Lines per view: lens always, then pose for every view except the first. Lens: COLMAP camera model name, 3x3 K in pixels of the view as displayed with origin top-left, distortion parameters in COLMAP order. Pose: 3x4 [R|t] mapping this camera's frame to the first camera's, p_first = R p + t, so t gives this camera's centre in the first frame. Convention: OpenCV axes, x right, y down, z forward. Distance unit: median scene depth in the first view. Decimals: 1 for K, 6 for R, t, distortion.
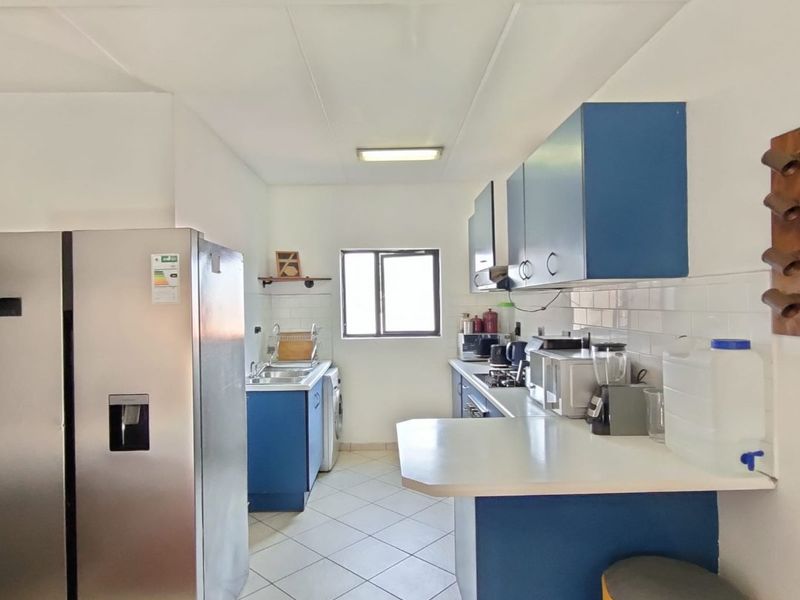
lens RADIAL K [[486.4, 0, 397.0], [0, 486.4, 301.5], [0, 0, 1]] dist [-0.003670, 0.000283]
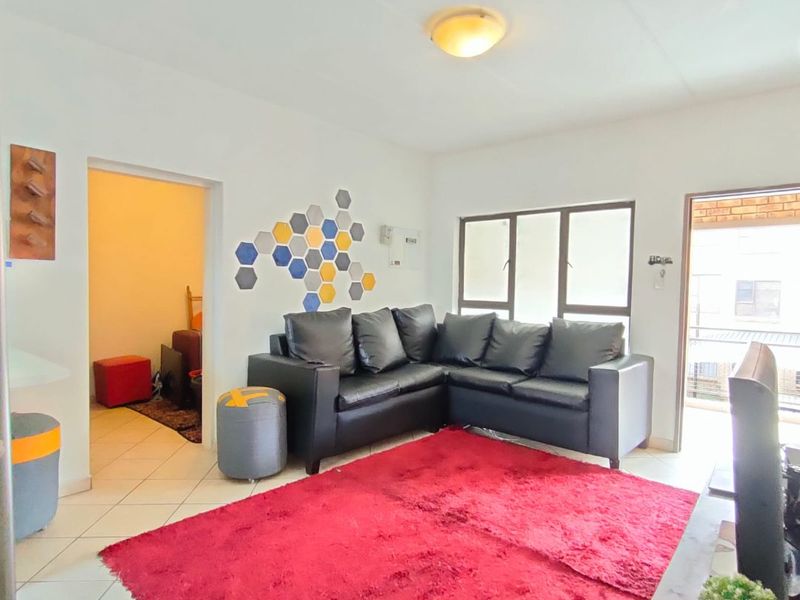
lens RADIAL K [[486.4, 0, 397.0], [0, 486.4, 301.5], [0, 0, 1]] dist [-0.003670, 0.000283]
pose [[-0.729499, -0.016350, 0.683787, -0.523205], [-0.004035, 0.999800, 0.019601, 0.067125], [-0.683970, 0.011540, -0.729418, 0.484111]]
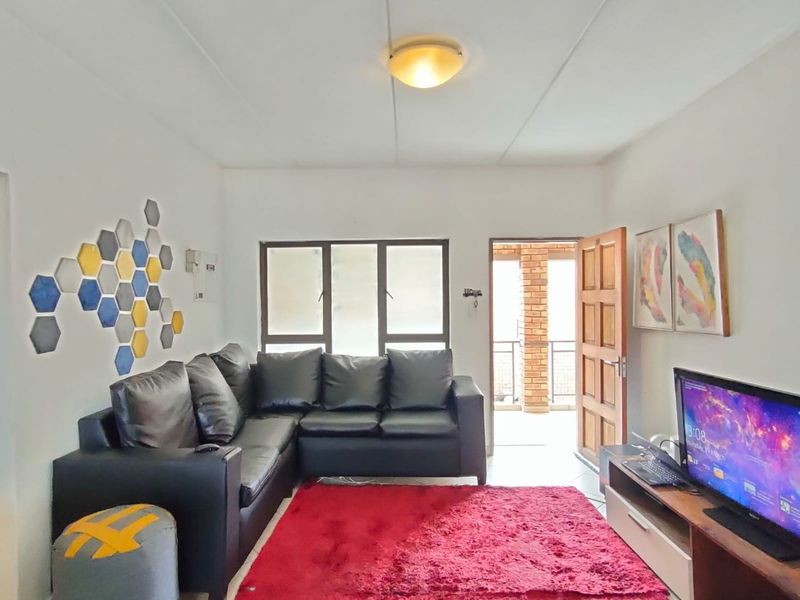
lens RADIAL K [[486.4, 0, 397.0], [0, 486.4, 301.5], [0, 0, 1]] dist [-0.003670, 0.000283]
pose [[-0.998779, 0.029555, 0.039594, -0.123602], [0.029665, 0.999558, 0.002175, 0.016246], [-0.039512, 0.003347, -0.999213, 0.550755]]
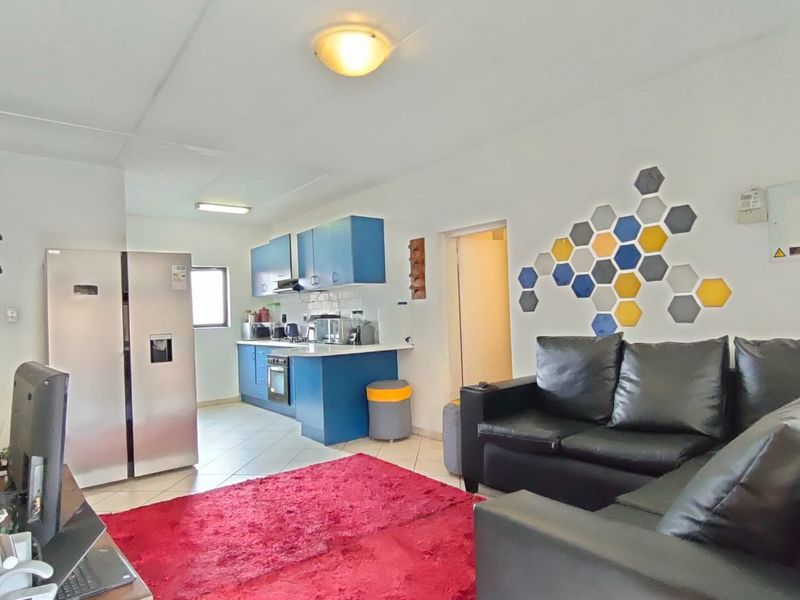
lens RADIAL K [[486.4, 0, 397.0], [0, 486.4, 301.5], [0, 0, 1]] dist [-0.003670, 0.000283]
pose [[0.799752, 0.003222, 0.600322, -0.476331], [0.021123, 0.999215, -0.033503, 0.069861], [-0.599959, 0.039475, 0.799056, -0.583816]]
